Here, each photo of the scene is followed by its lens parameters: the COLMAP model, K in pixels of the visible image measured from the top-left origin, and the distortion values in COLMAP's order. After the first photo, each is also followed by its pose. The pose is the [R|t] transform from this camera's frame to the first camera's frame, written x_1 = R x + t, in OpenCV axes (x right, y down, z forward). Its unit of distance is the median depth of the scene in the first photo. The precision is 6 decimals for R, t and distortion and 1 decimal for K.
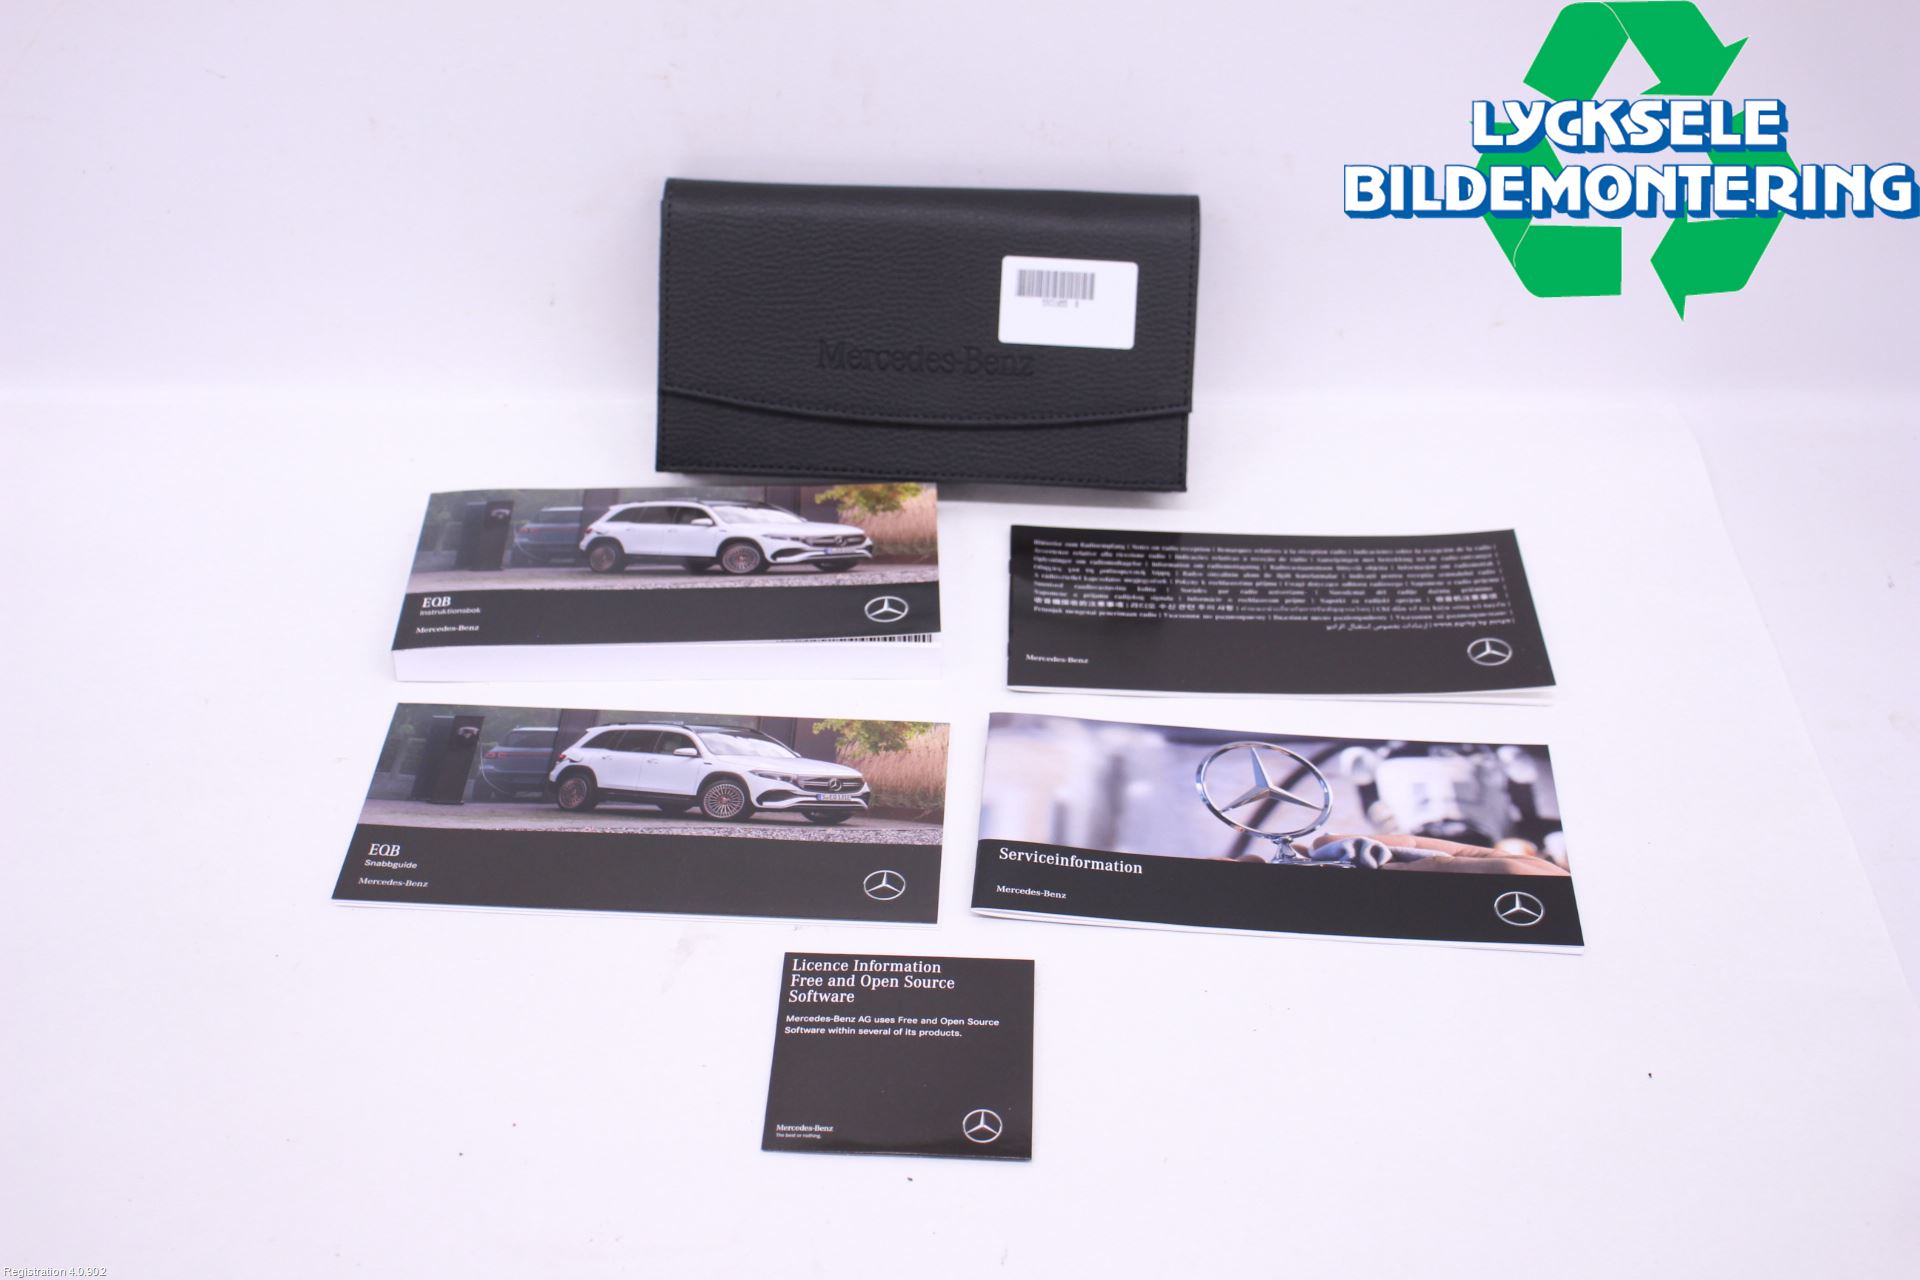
lens RADIAL K [[1599.3, 0, 960.0], [0, 1599.3, 640.0], [0, 0, 1]] dist [0.088002, -0.000343]
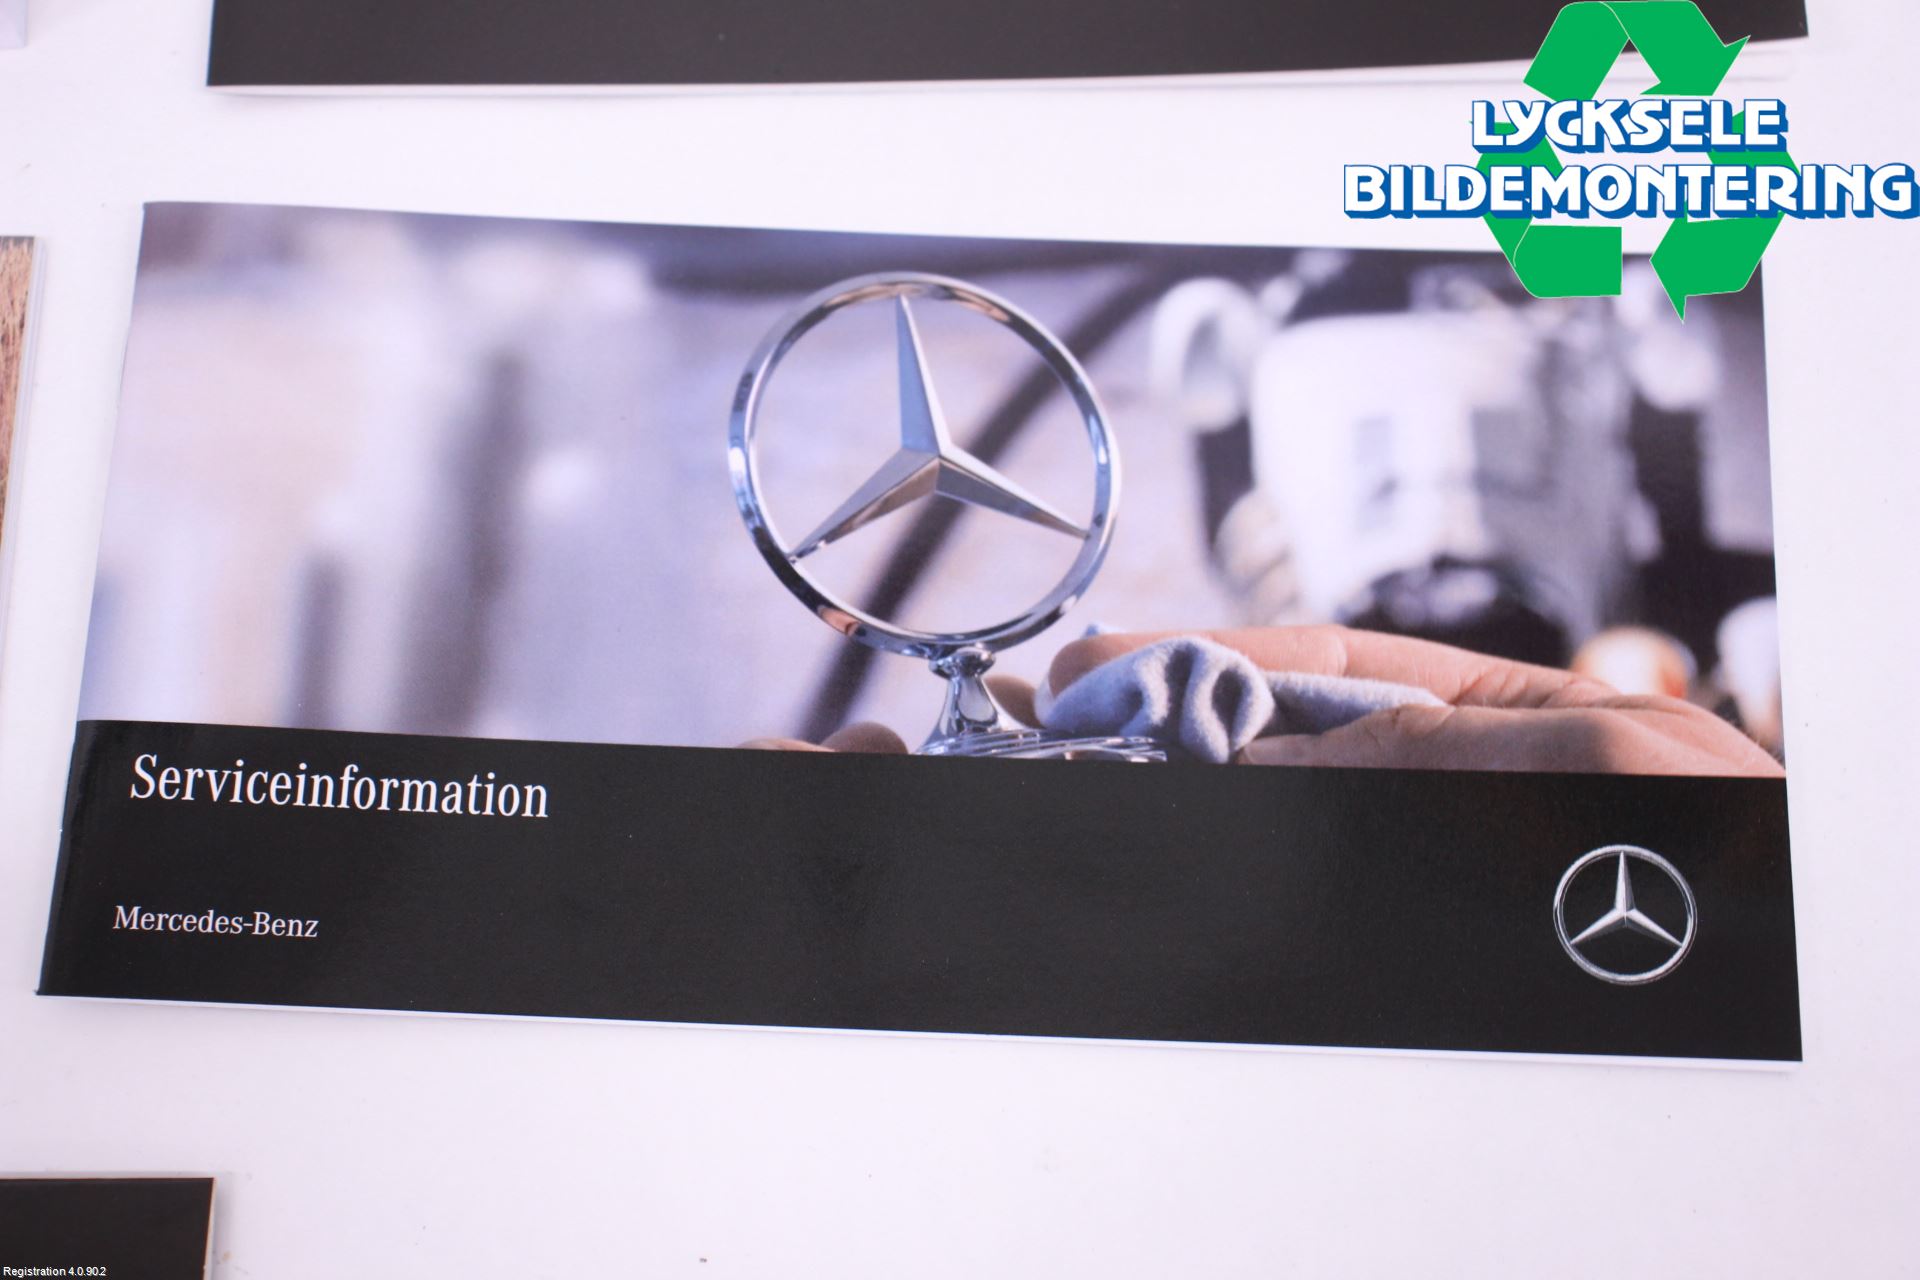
lens RADIAL K [[1832.6, 0, 960.0], [0, 1832.6, 640.0], [0, 0, 1]] dist [-0.010540, -0.001661]
pose [[0.995990, -0.087144, 0.020255, 0.191988], [0.059719, 0.816140, 0.574760, -0.100738], [-0.066617, -0.571246, 0.818071, 0.684477]]
